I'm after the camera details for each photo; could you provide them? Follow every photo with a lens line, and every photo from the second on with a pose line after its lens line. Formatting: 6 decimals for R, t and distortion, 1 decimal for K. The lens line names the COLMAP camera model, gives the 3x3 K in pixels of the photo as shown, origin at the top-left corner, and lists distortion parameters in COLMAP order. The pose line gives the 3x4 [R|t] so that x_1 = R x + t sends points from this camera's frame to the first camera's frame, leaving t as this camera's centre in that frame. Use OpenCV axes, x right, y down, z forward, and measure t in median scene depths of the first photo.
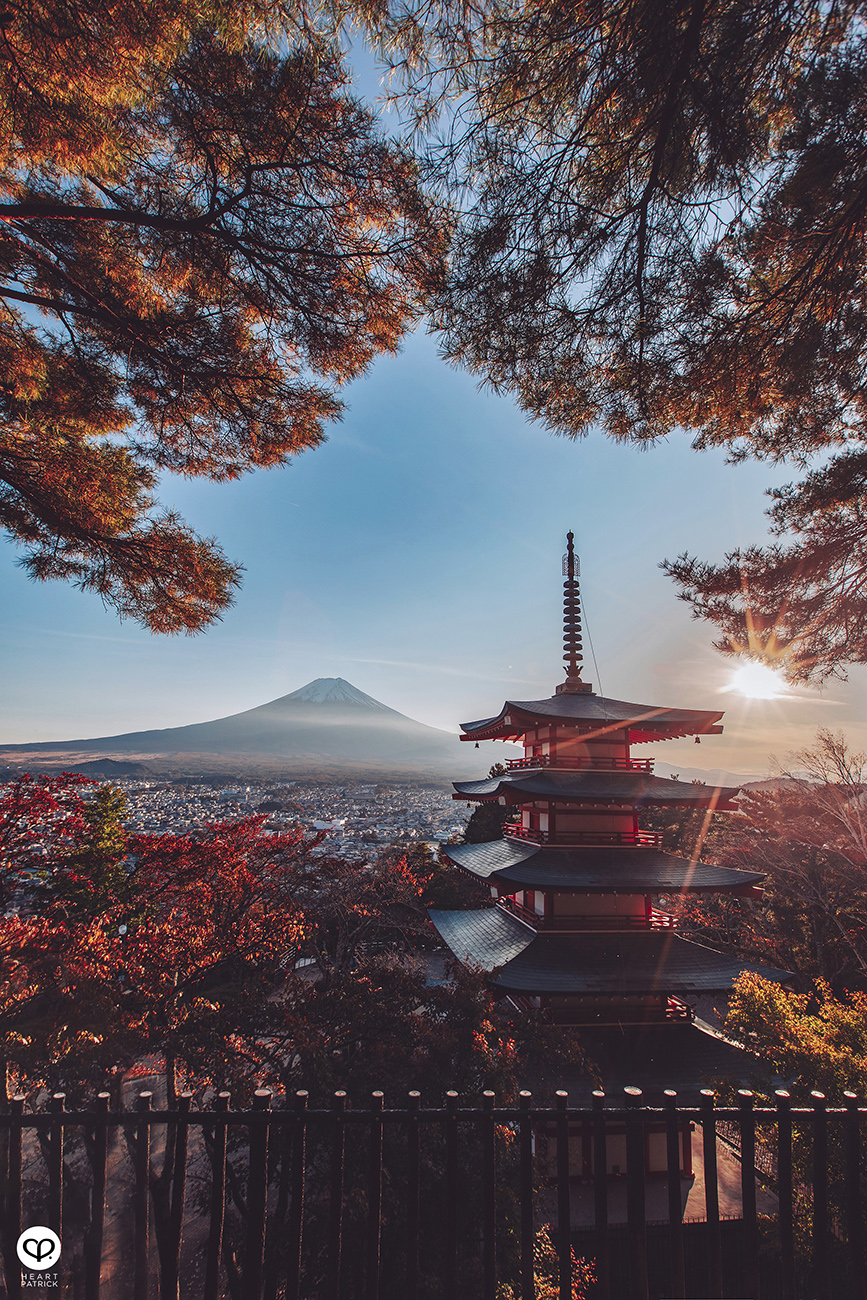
lens RADIAL K [[621.3, 0, 431.6], [0, 621.3, 659.0], [0, 0, 1]] dist [-0.021640, 0.001955]
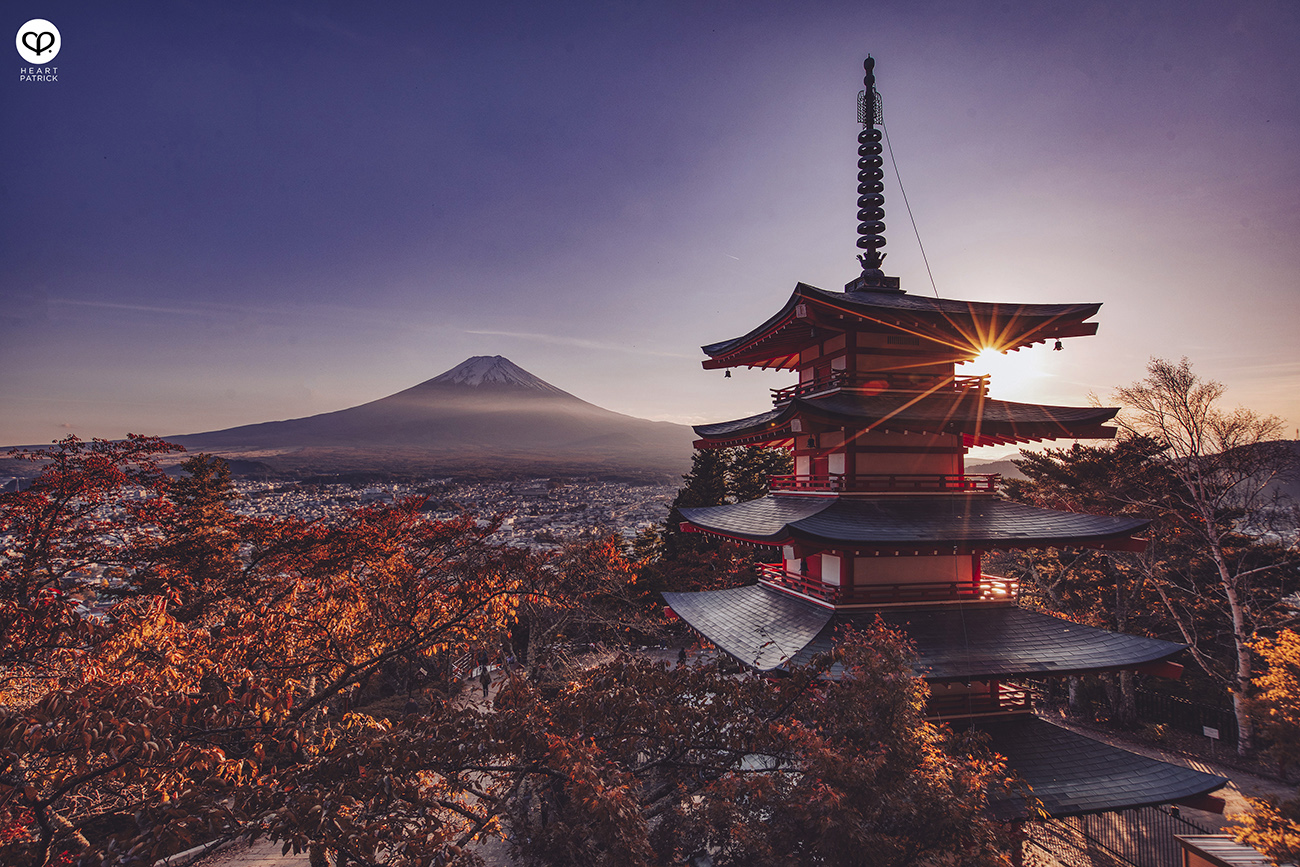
lens RADIAL K [[696.4, 0, 681.7], [0, 696.4, 488.8], [0, 0, 1]] dist [-0.024650, 0.004136]
pose [[0.993740, -0.014867, 0.110728, -0.051830], [-0.007947, 0.979190, 0.202788, 0.076961], [-0.111439, -0.202398, 0.972942, 0.138346]]
